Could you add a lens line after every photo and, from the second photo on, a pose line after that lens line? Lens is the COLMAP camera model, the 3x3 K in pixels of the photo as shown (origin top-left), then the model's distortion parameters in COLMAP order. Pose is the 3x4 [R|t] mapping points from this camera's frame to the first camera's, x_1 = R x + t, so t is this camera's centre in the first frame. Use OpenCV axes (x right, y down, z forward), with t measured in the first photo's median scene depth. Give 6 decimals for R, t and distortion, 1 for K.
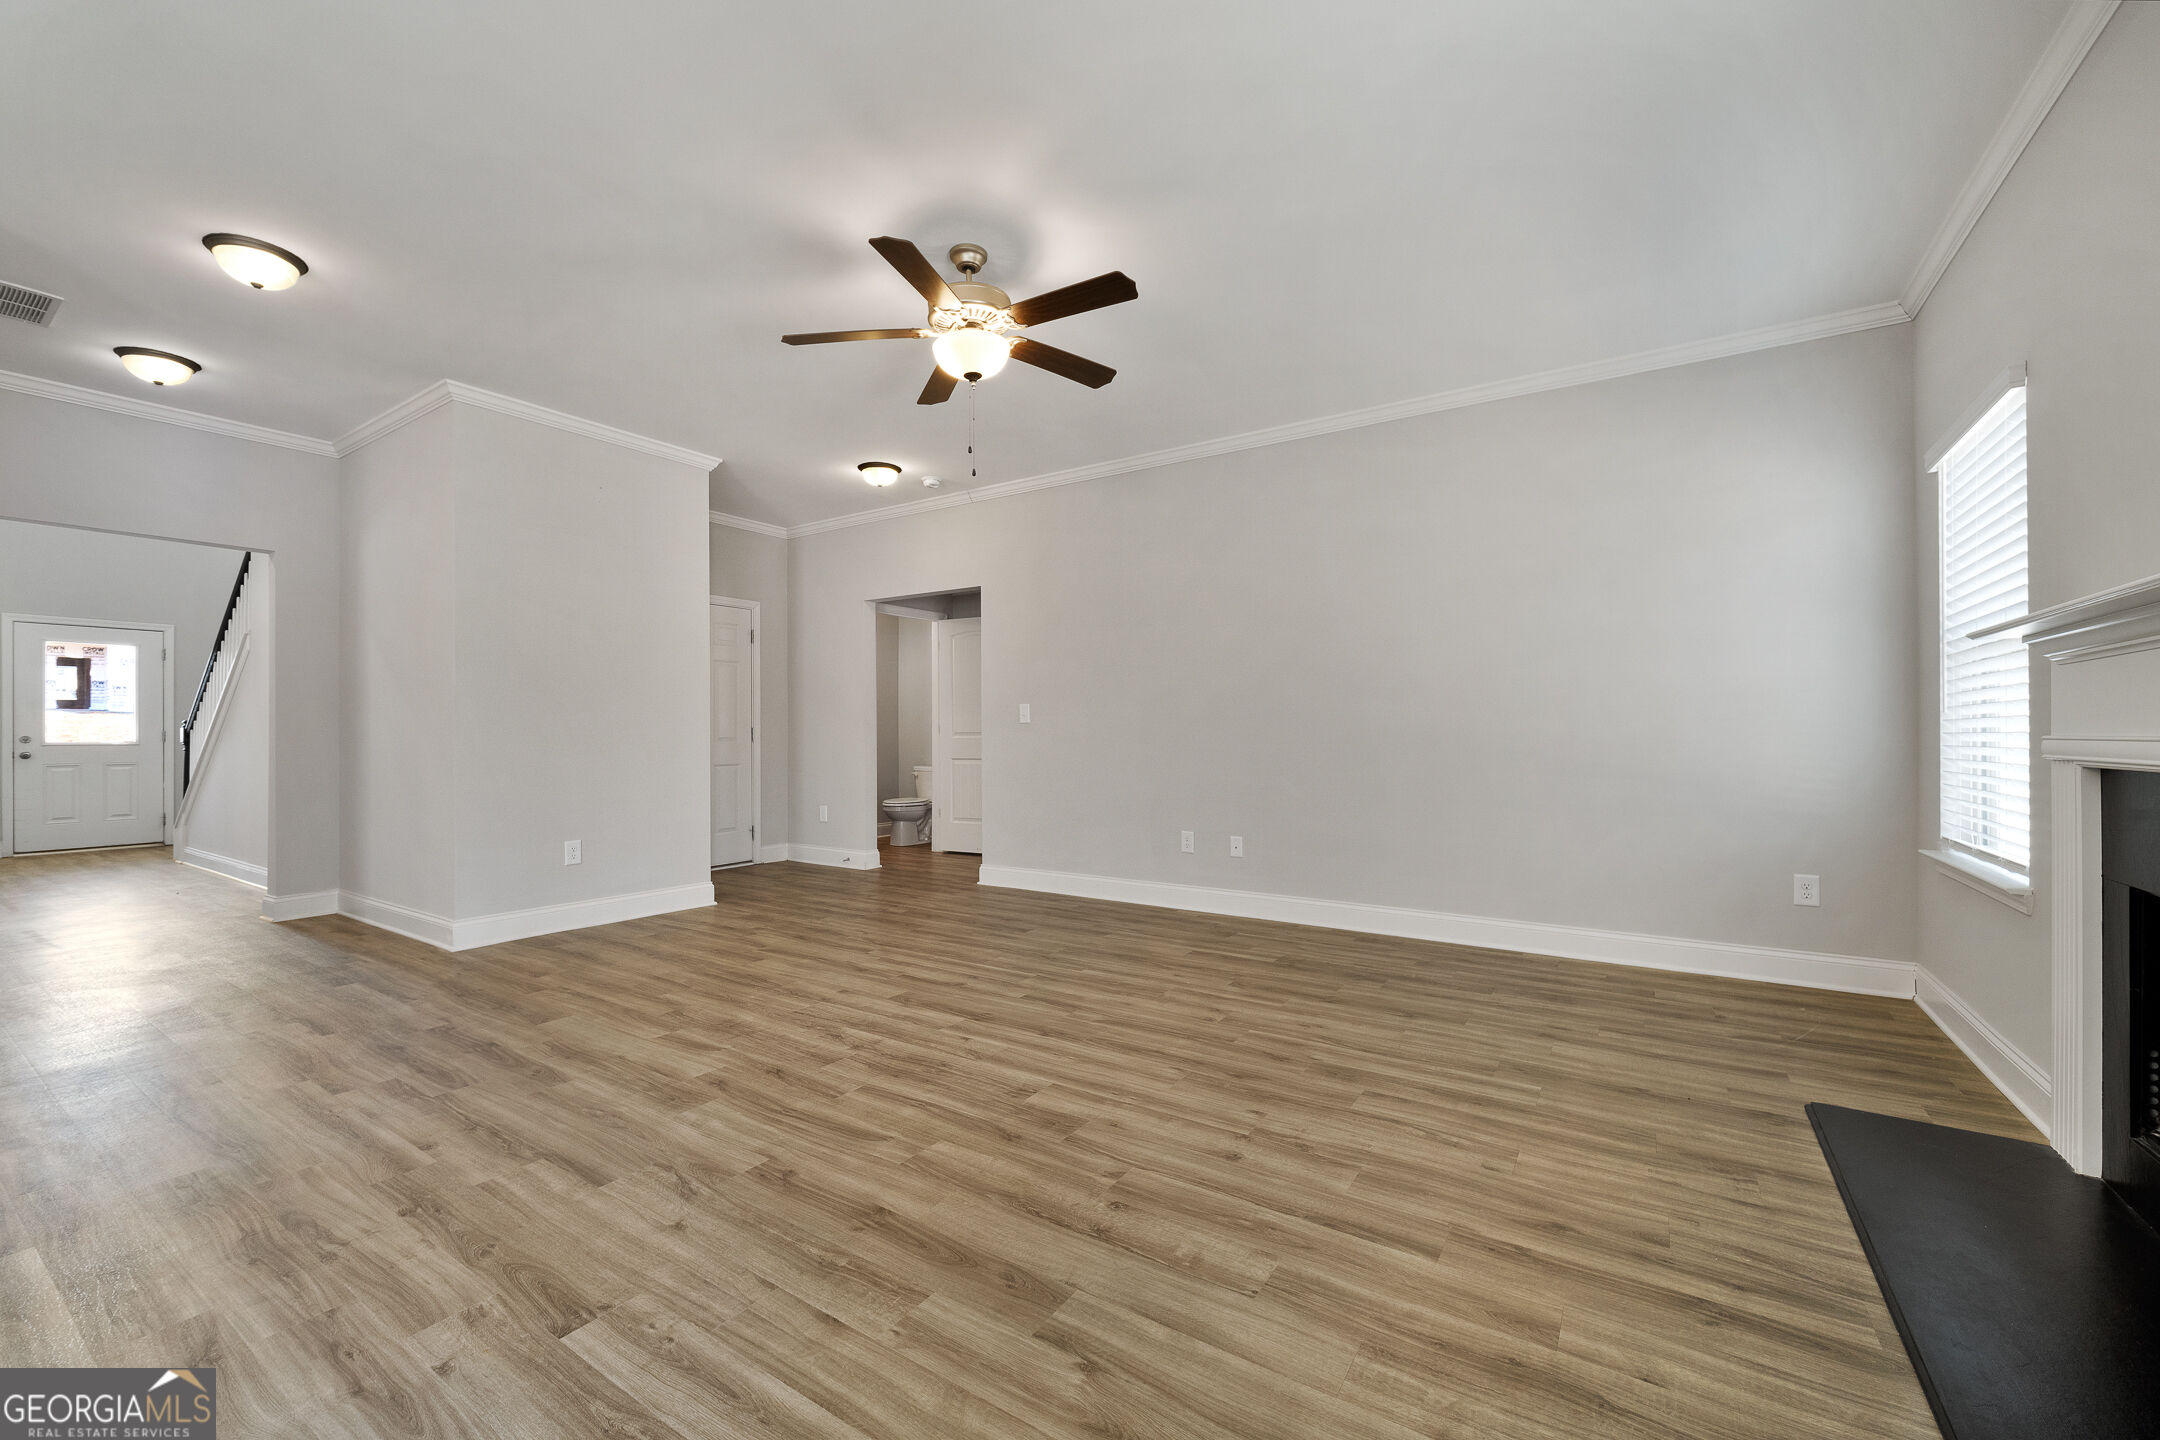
lens RADIAL K [[868.5, 0, 1076.7], [0, 868.5, 749.4], [0, 0, 1]] dist [-0.001367, -0.000042]
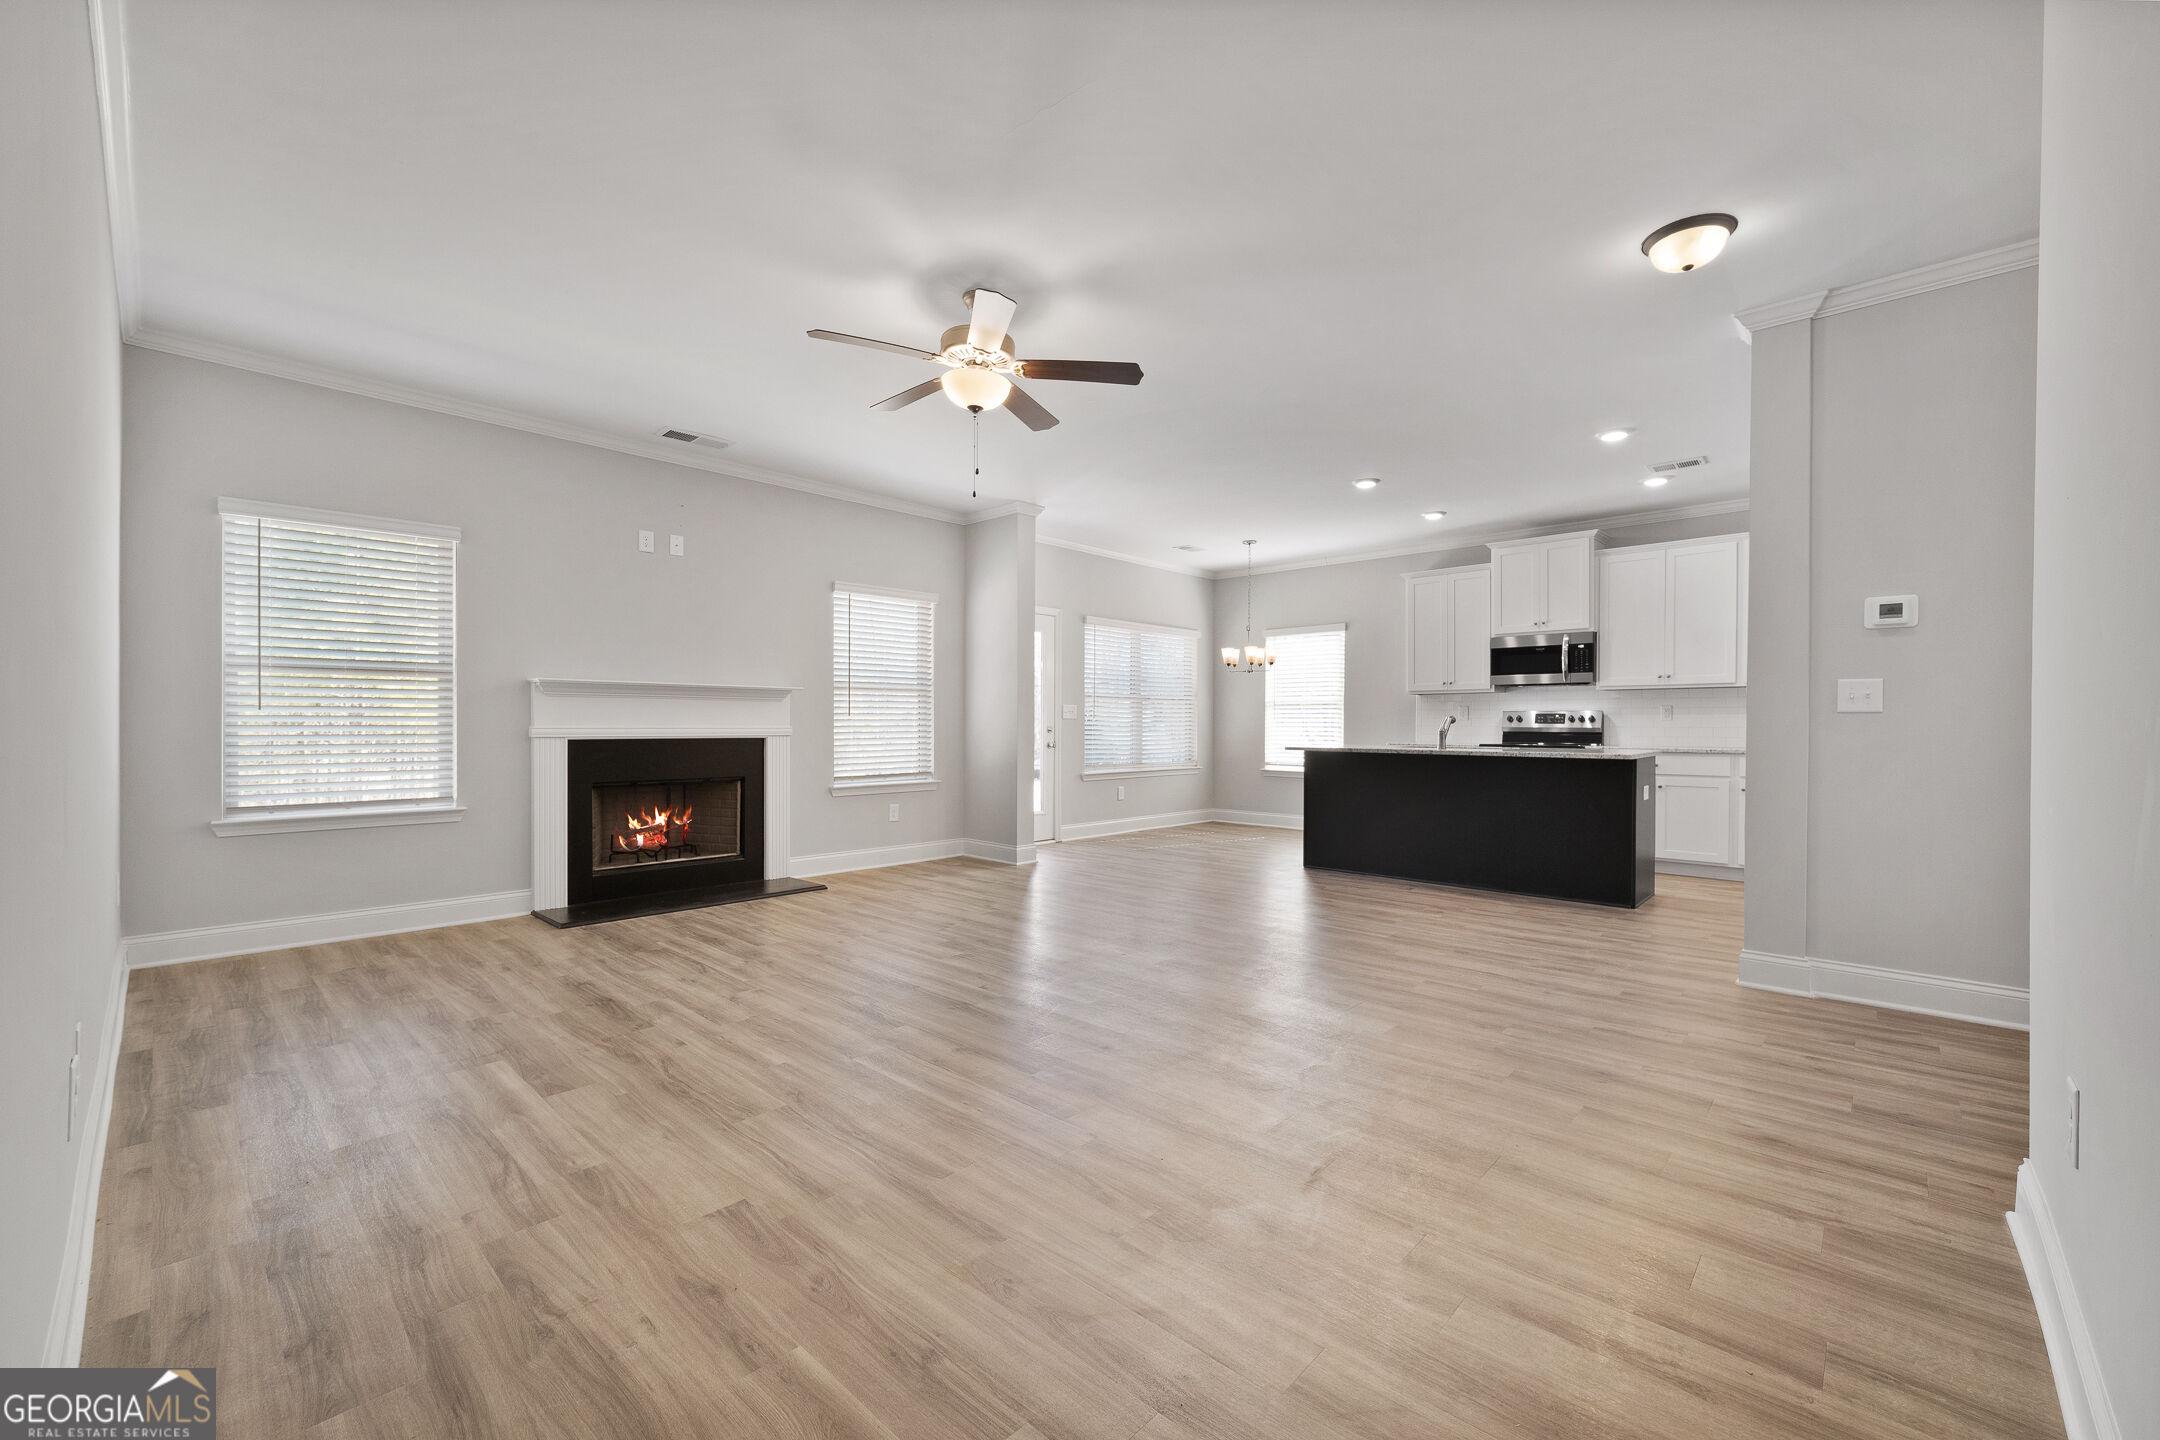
lens RADIAL K [[862.6, 0, 1073.7], [0, 862.6, 728.0], [0, 0, 1]] dist [-0.006948, -0.000186]
pose [[-0.985610, -0.001199, 0.169033, -0.435931], [0.002702, 0.999735, 0.022844, -0.042193], [-0.169016, 0.022972, -0.985346, 2.080125]]
